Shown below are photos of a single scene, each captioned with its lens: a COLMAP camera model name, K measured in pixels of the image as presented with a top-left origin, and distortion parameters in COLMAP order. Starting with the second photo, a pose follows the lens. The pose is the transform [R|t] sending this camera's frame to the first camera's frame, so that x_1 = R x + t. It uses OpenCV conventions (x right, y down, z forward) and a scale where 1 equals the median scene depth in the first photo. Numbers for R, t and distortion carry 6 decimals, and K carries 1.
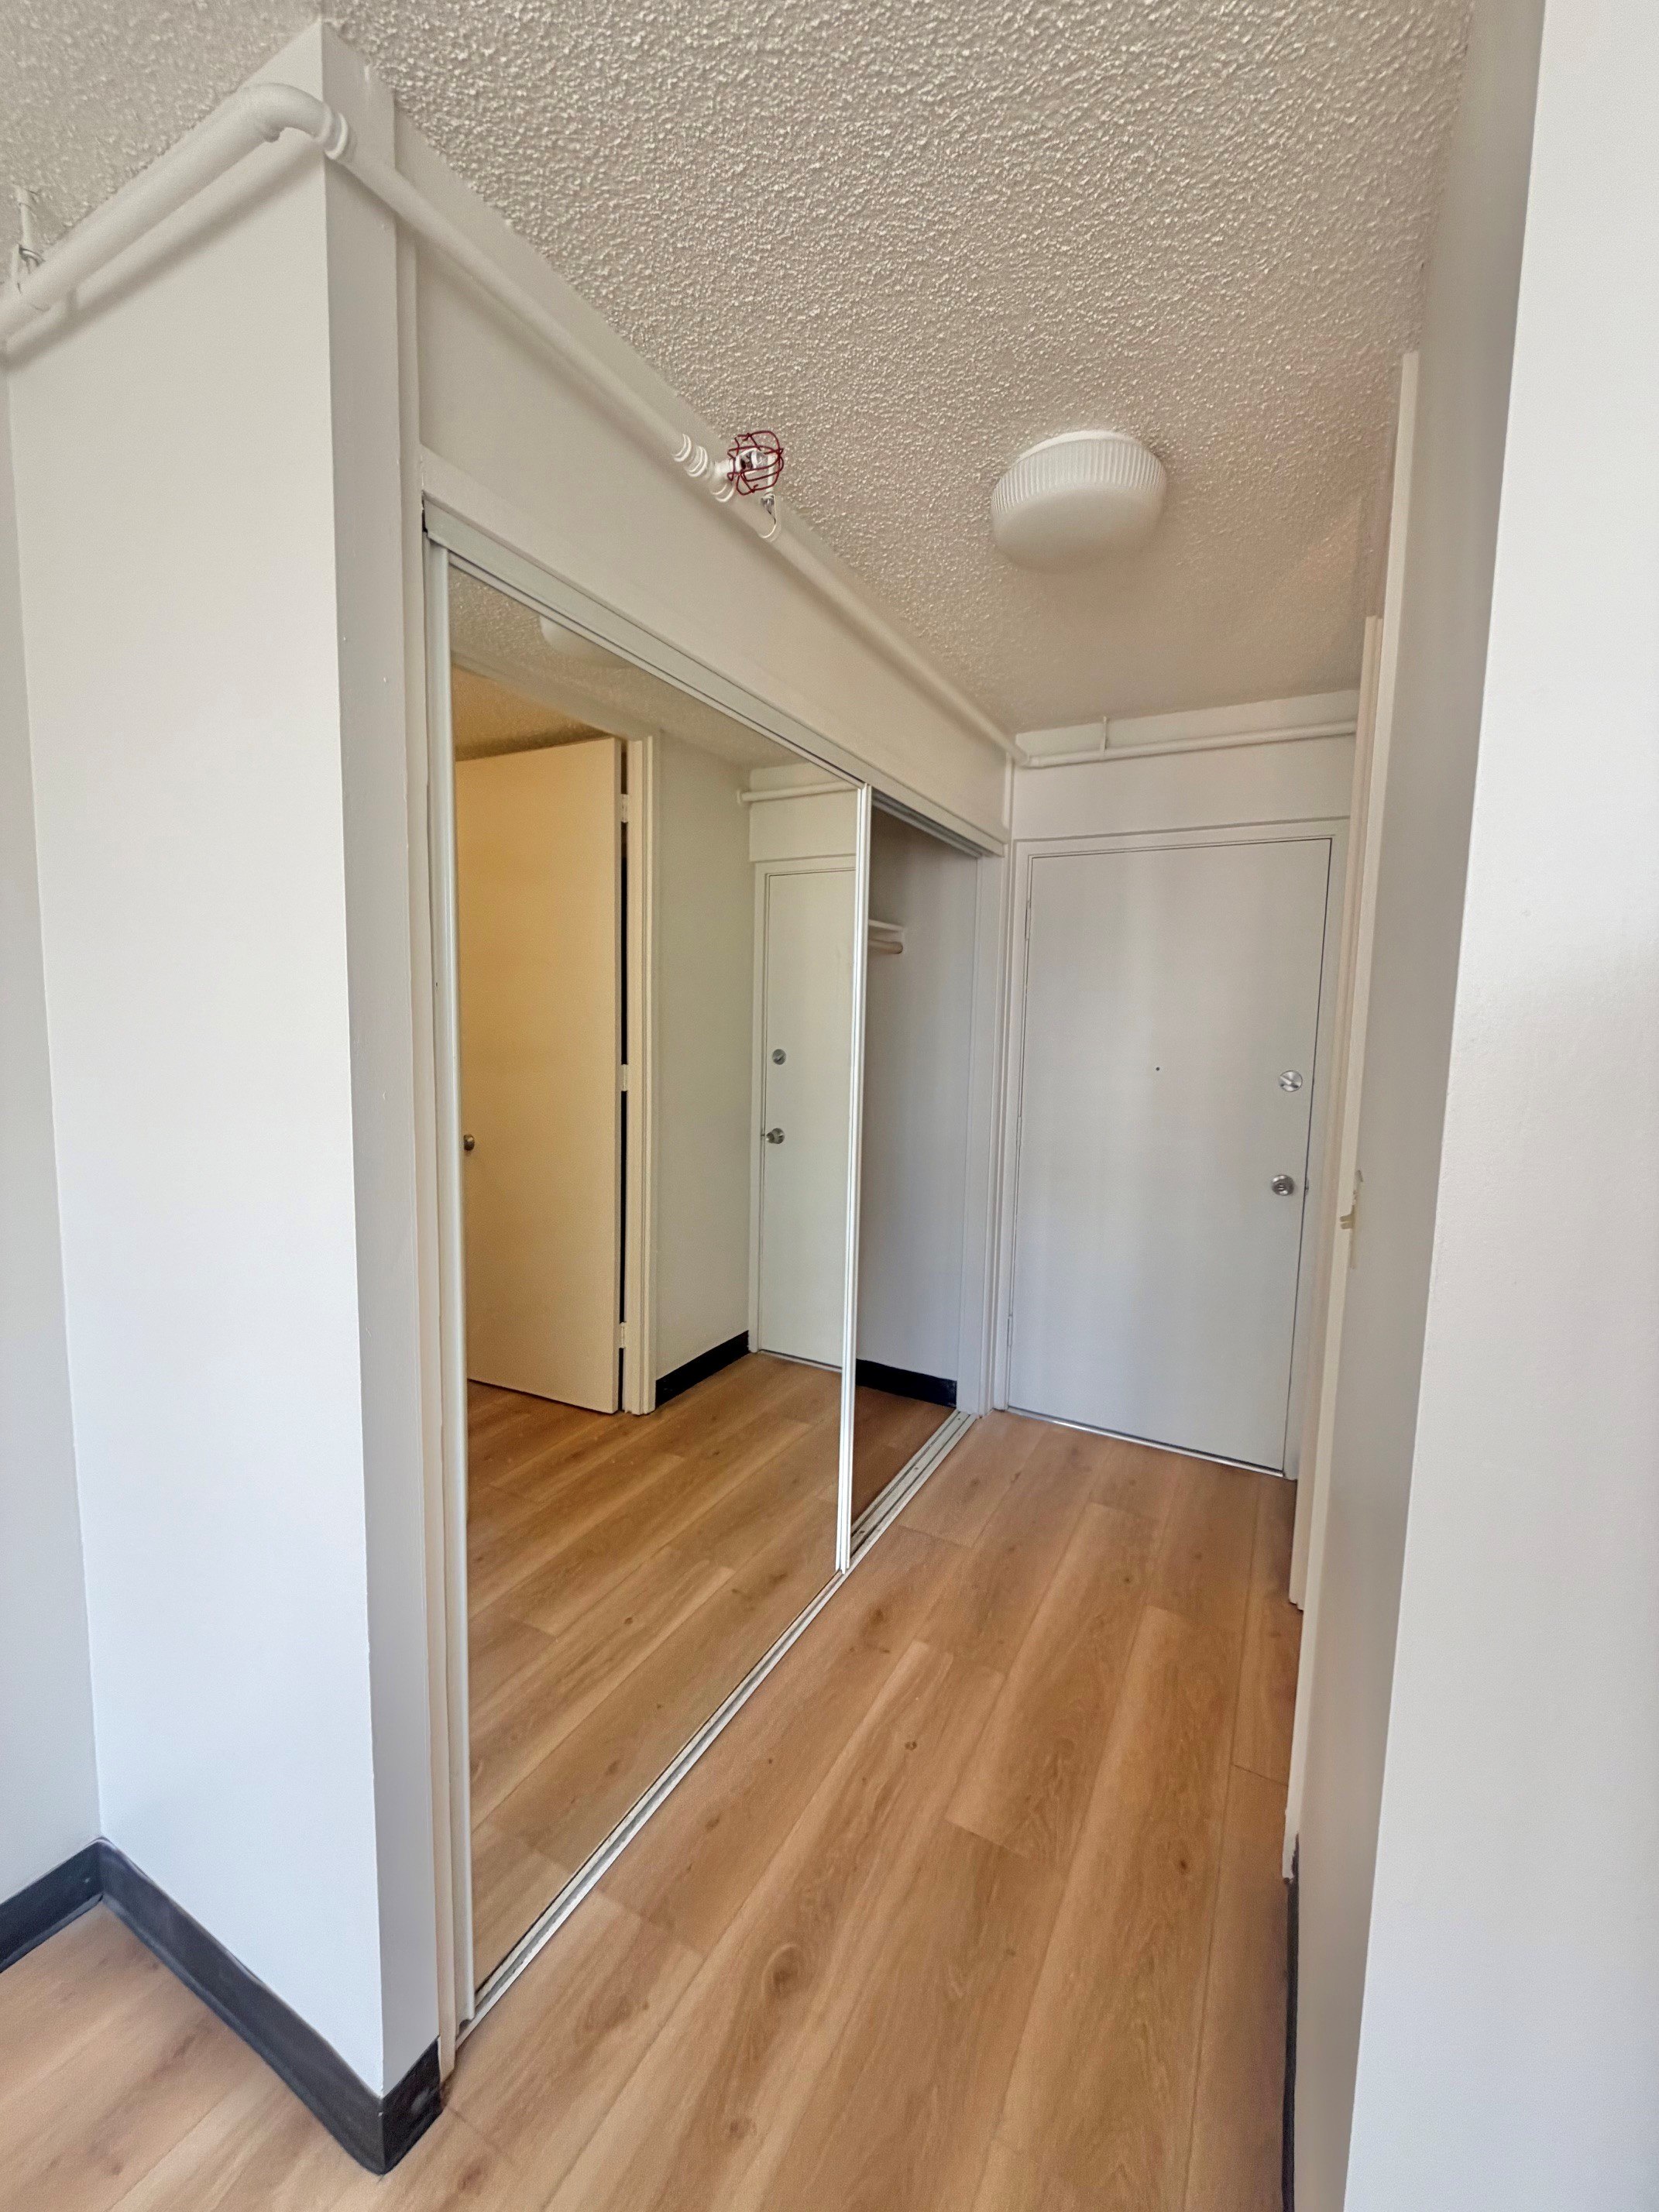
lens RADIAL K [[876.7, 0, 826.4], [0, 876.7, 1098.7], [0, 0, 1]] dist [0.004482, -0.000899]
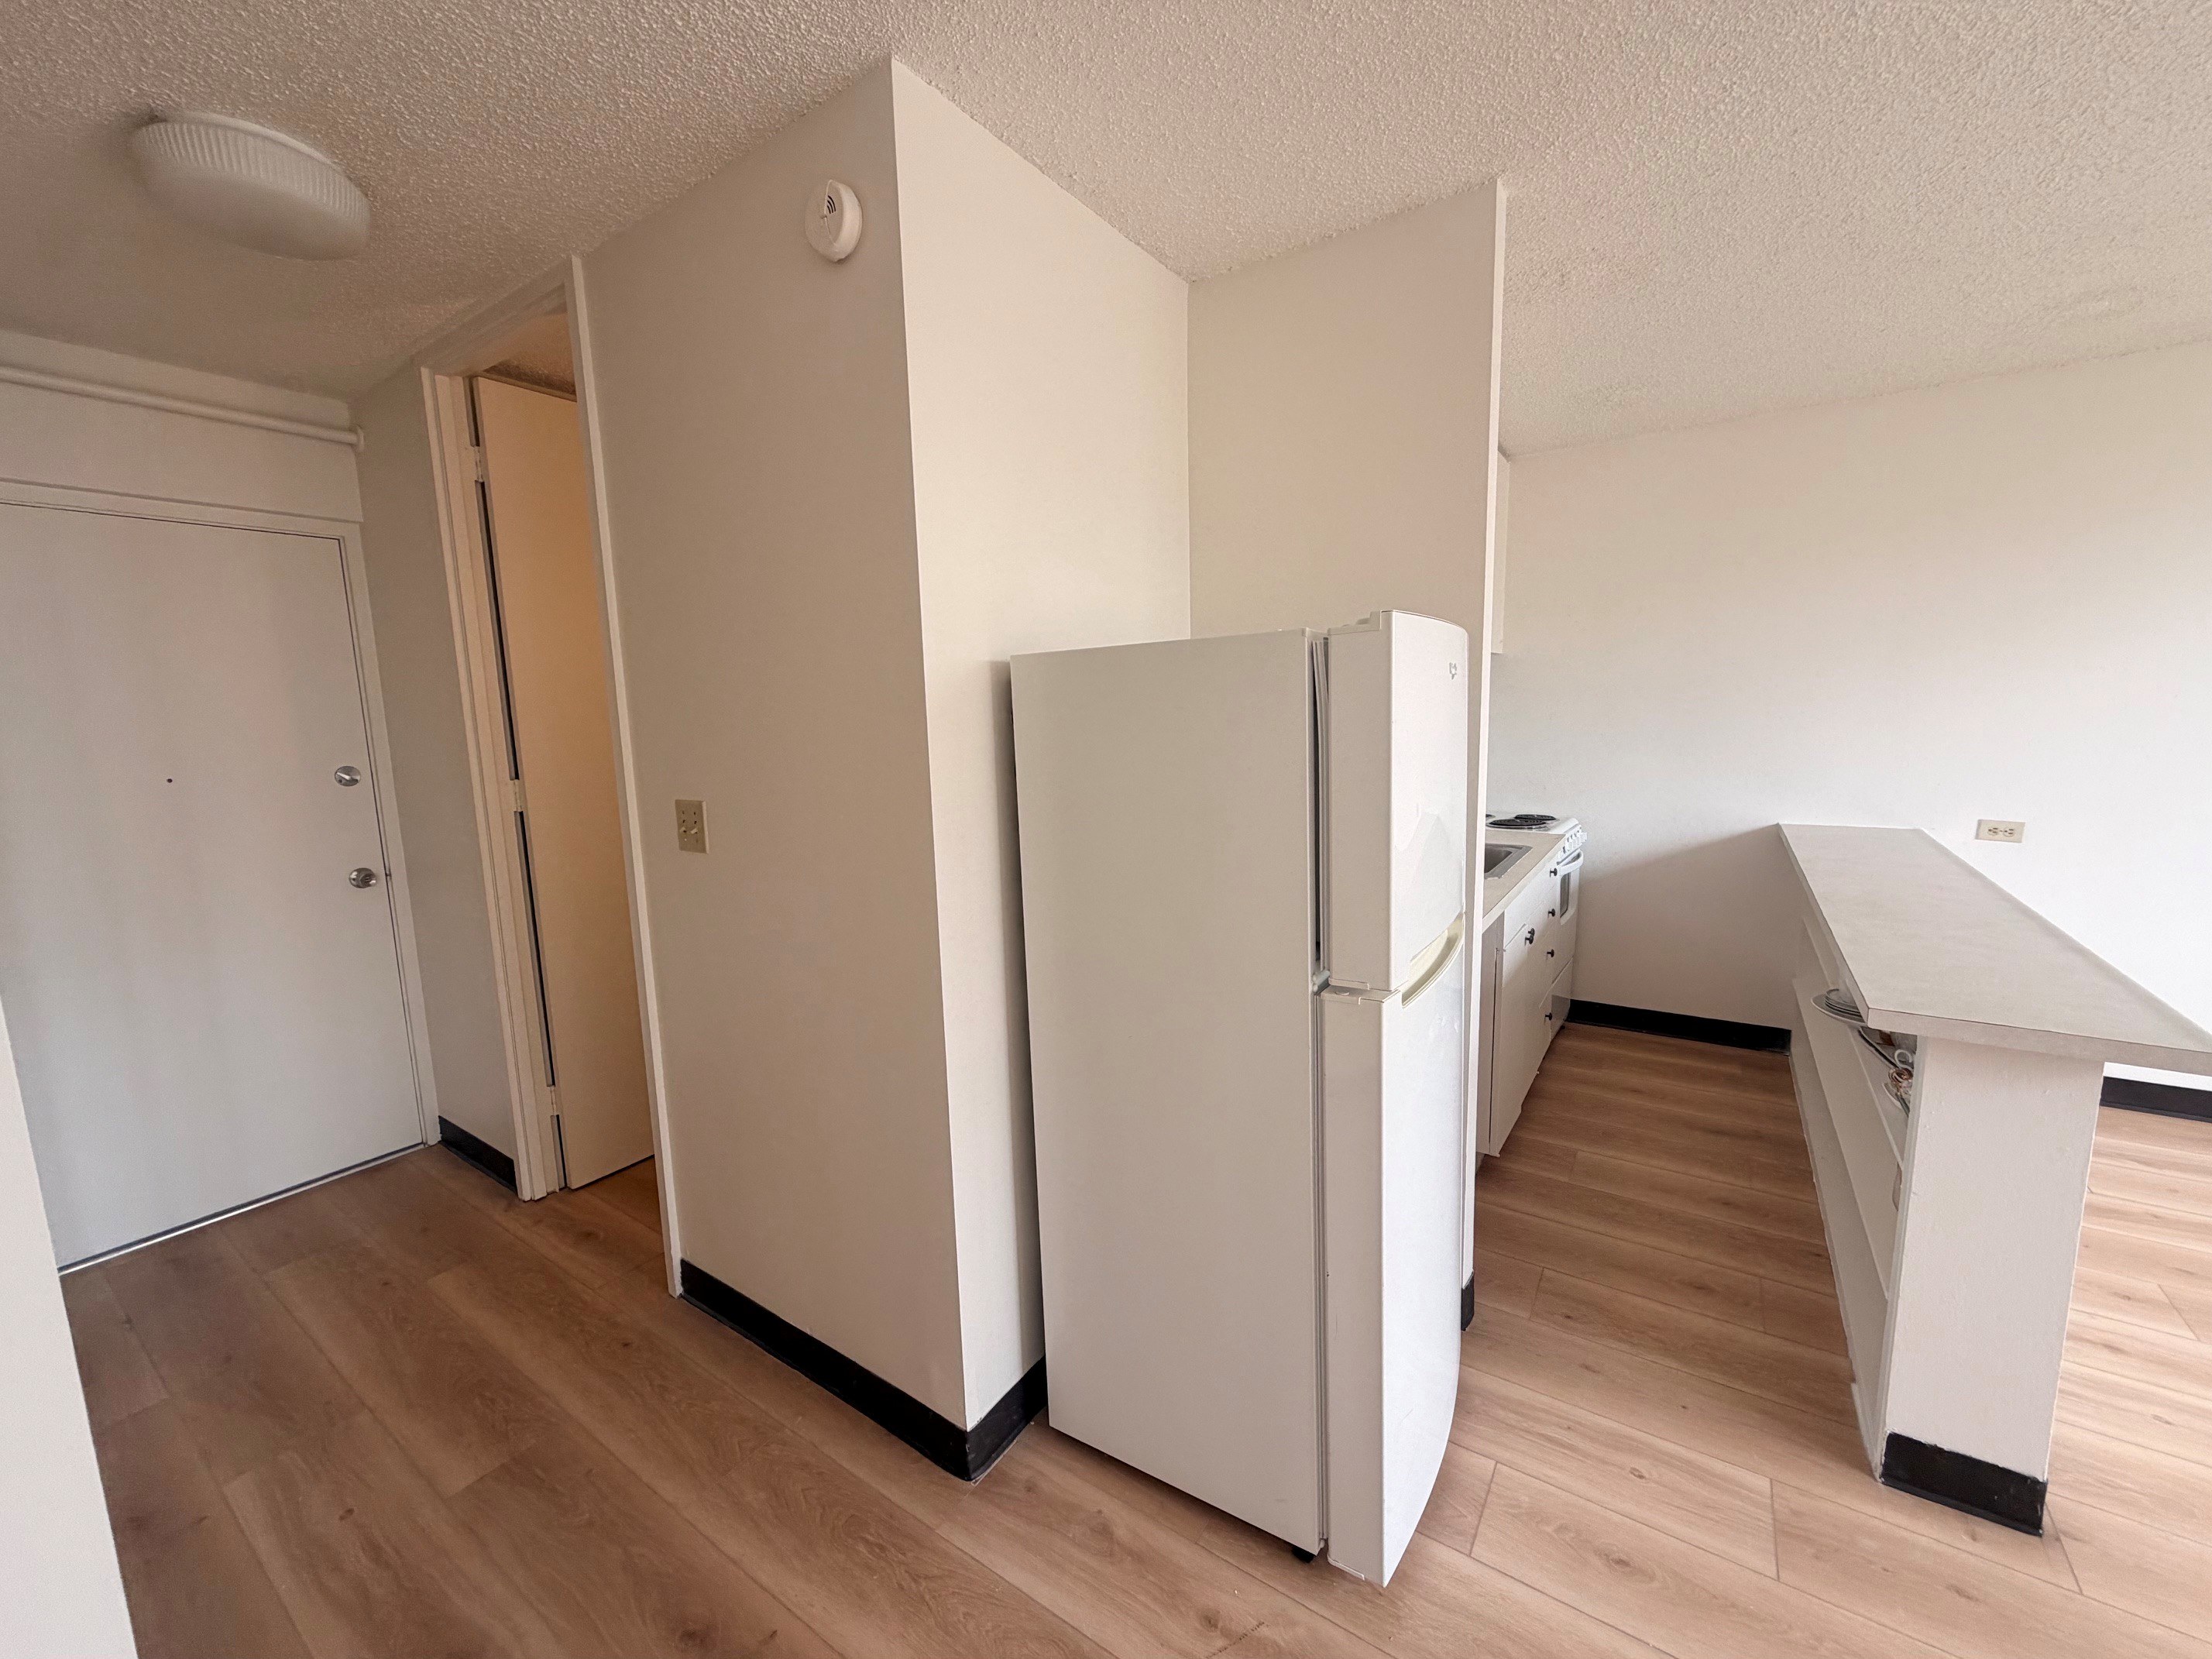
lens RADIAL K [[876.7, 0, 1110.7], [0, 876.7, 828.3], [0, 0, 1]] dist [0.004482, -0.000899]
pose [[0.081540, -0.140874, 0.986664, -0.503099], [0.110296, 0.985155, 0.131543, 0.001311], [-0.990548, 0.098099, 0.095868, 0.043720]]
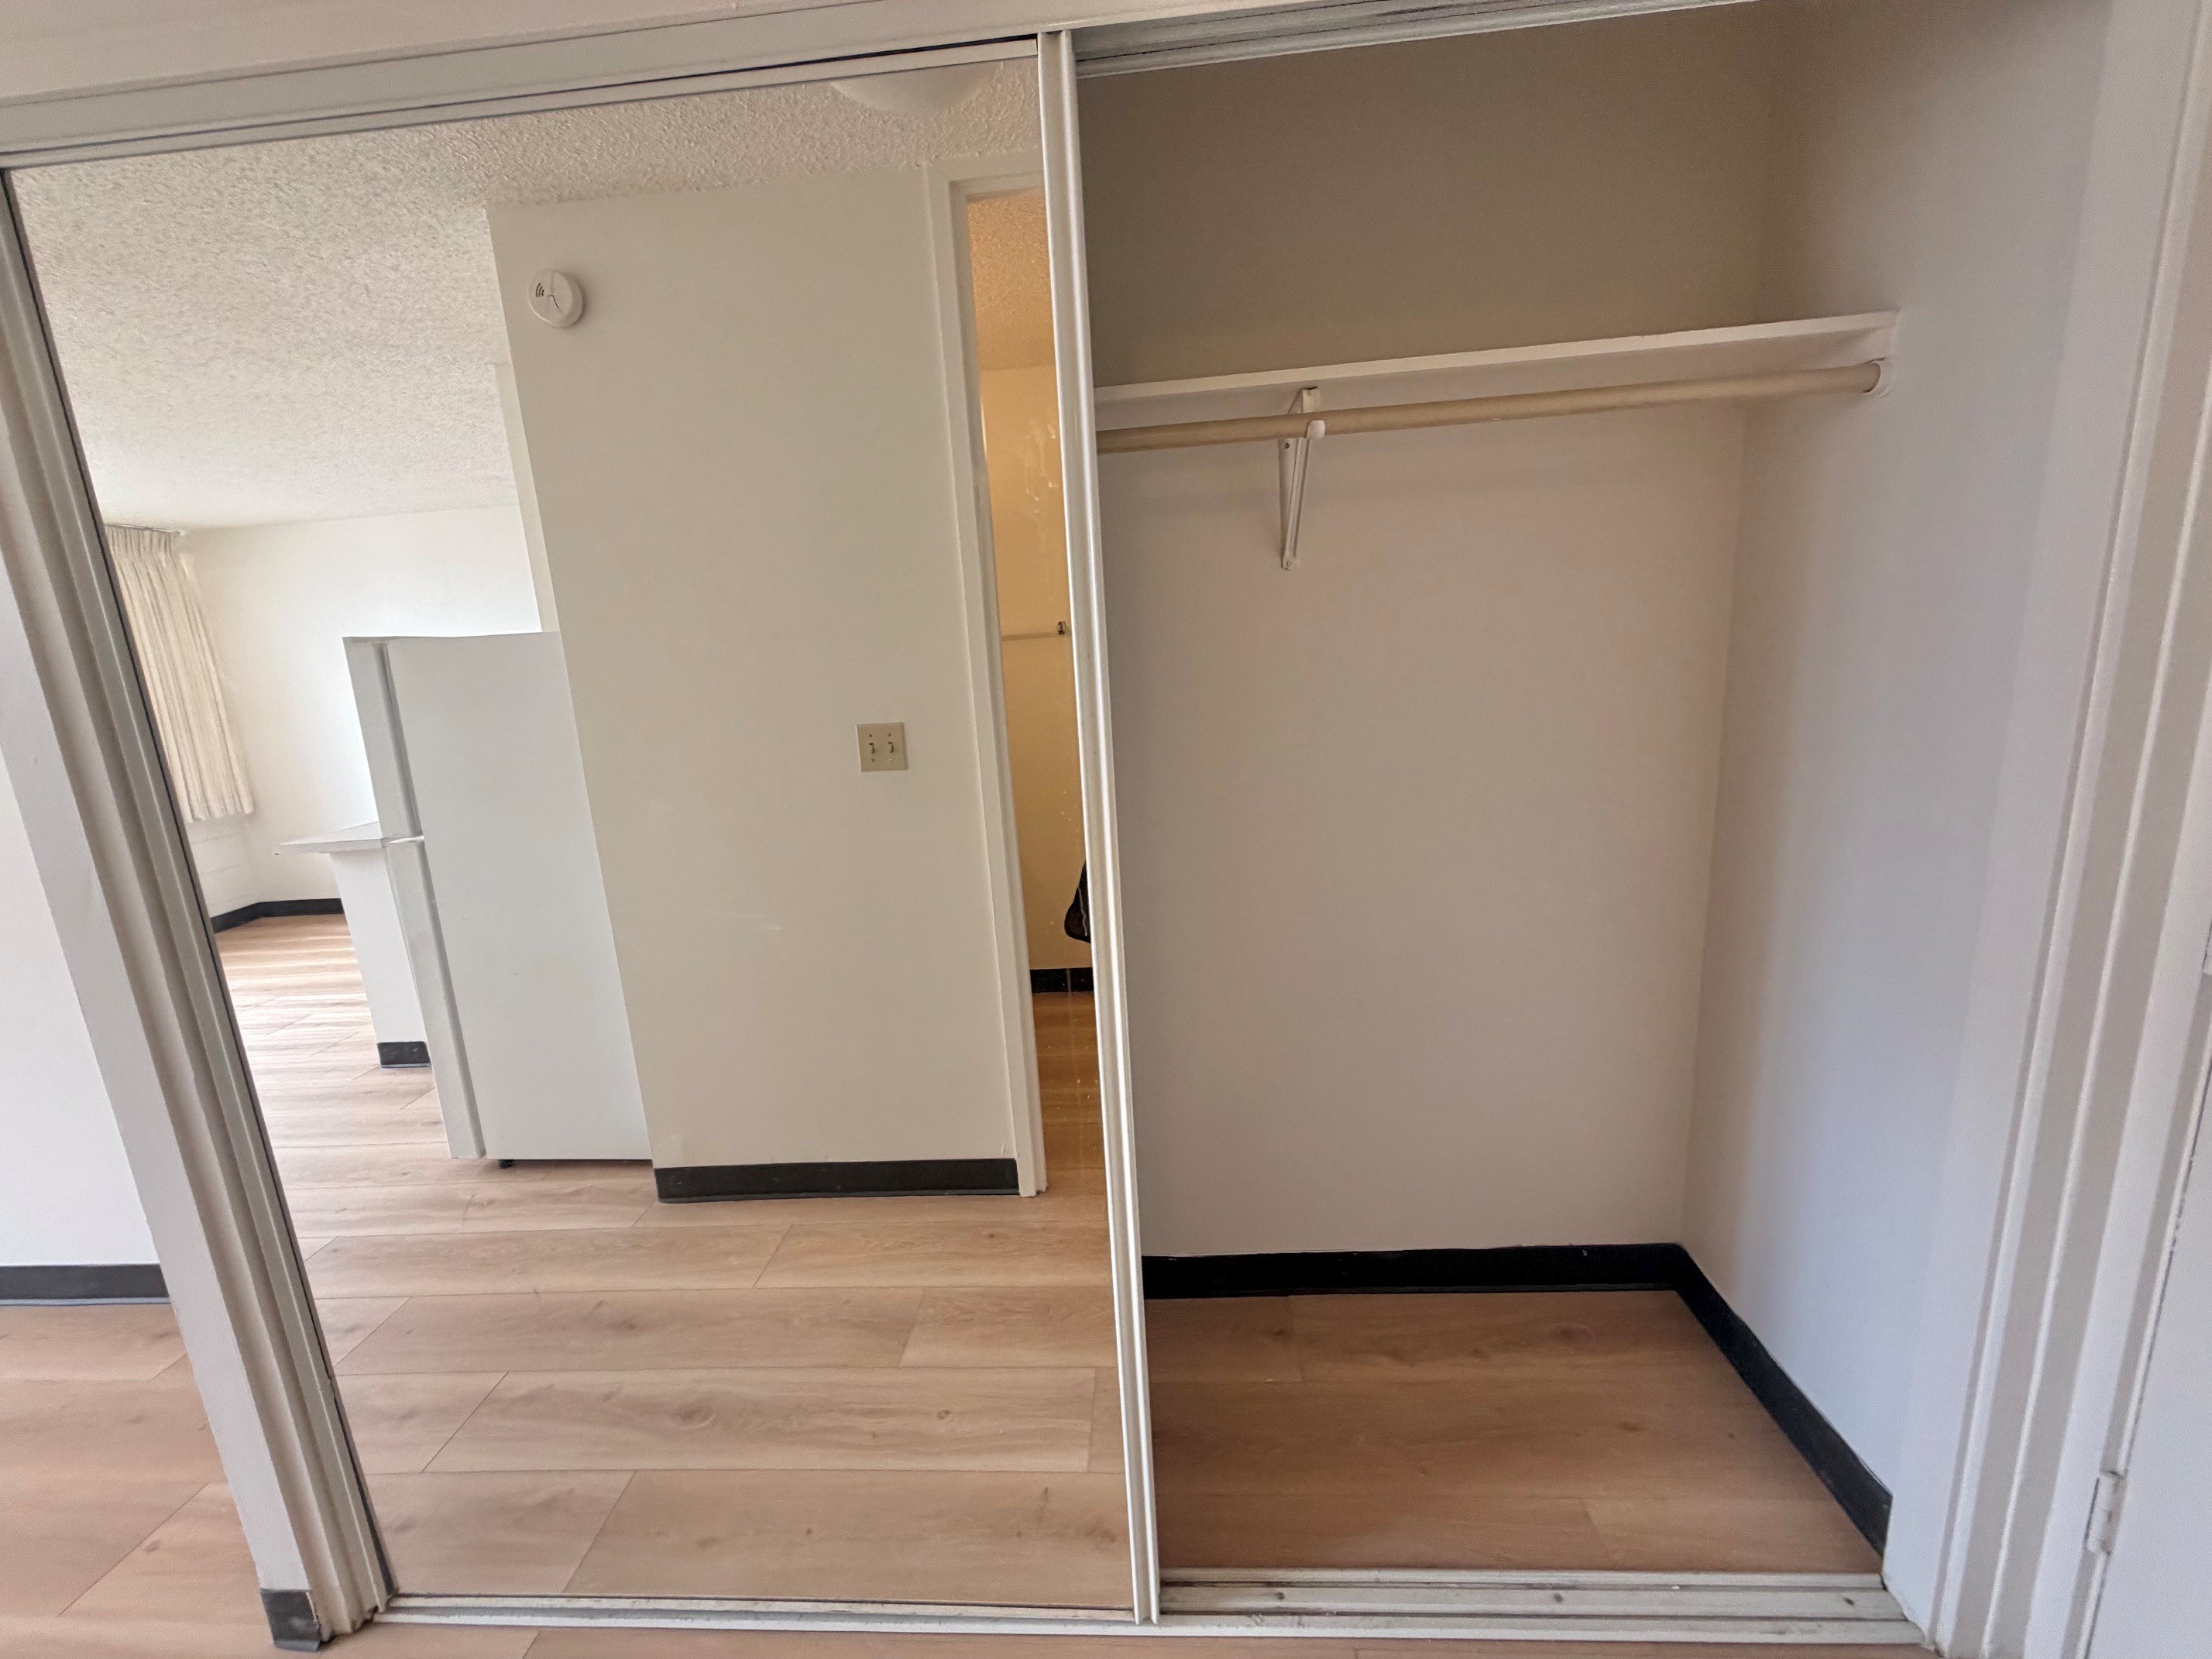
lens RADIAL K [[876.7, 0, 1101.5], [0, 876.7, 835.4], [0, 0, 1]] dist [0.004482, -0.000899]
pose [[0.419552, 0.146033, -0.895908, 0.460822], [-0.017988, 0.988118, 0.152640, -0.045580], [0.907553, -0.047924, 0.417194, 0.804573]]
